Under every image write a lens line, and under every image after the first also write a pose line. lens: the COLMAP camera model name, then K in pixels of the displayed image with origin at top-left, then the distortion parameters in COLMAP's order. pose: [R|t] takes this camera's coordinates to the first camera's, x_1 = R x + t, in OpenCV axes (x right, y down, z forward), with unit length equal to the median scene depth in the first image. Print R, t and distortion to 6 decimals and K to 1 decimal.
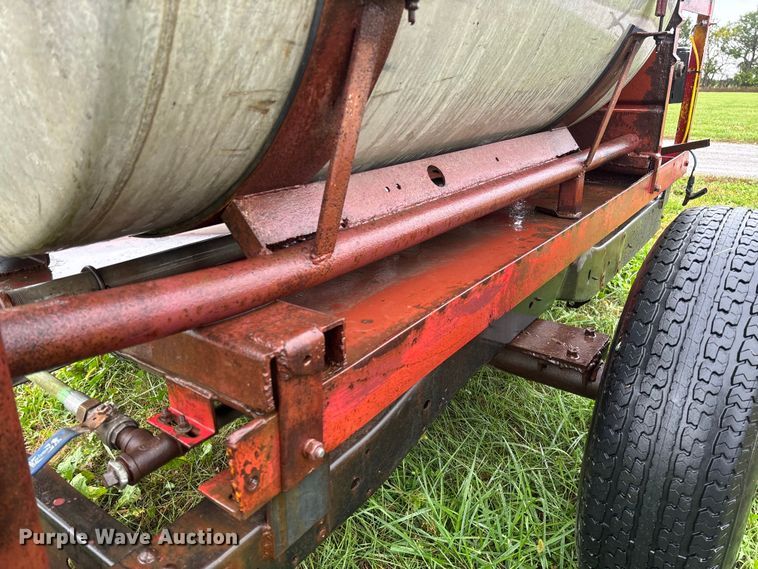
lens RADIAL K [[582.9, 0, 379.0], [0, 582.9, 289.8], [0, 0, 1]] dist [0.067546, -0.089302]
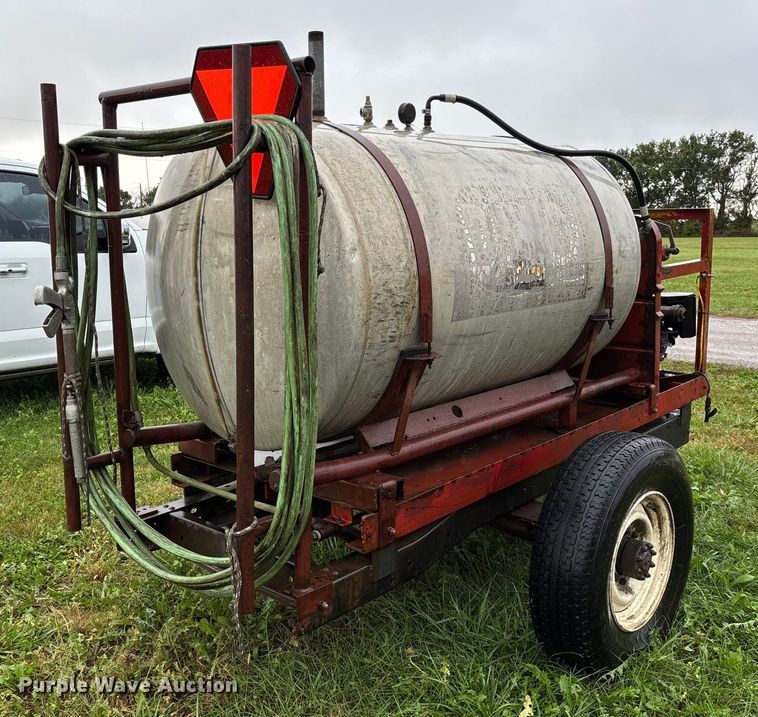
lens RADIAL K [[767.2, 0, 376.8], [0, 767.2, 370.9], [0, 0, 1]] dist [0.129650, -0.006330]
pose [[0.994668, 0.003164, -0.103078, 0.120946], [-0.022228, 0.982613, -0.184331, 0.160419], [0.100703, 0.185639, 0.977444, -1.746355]]
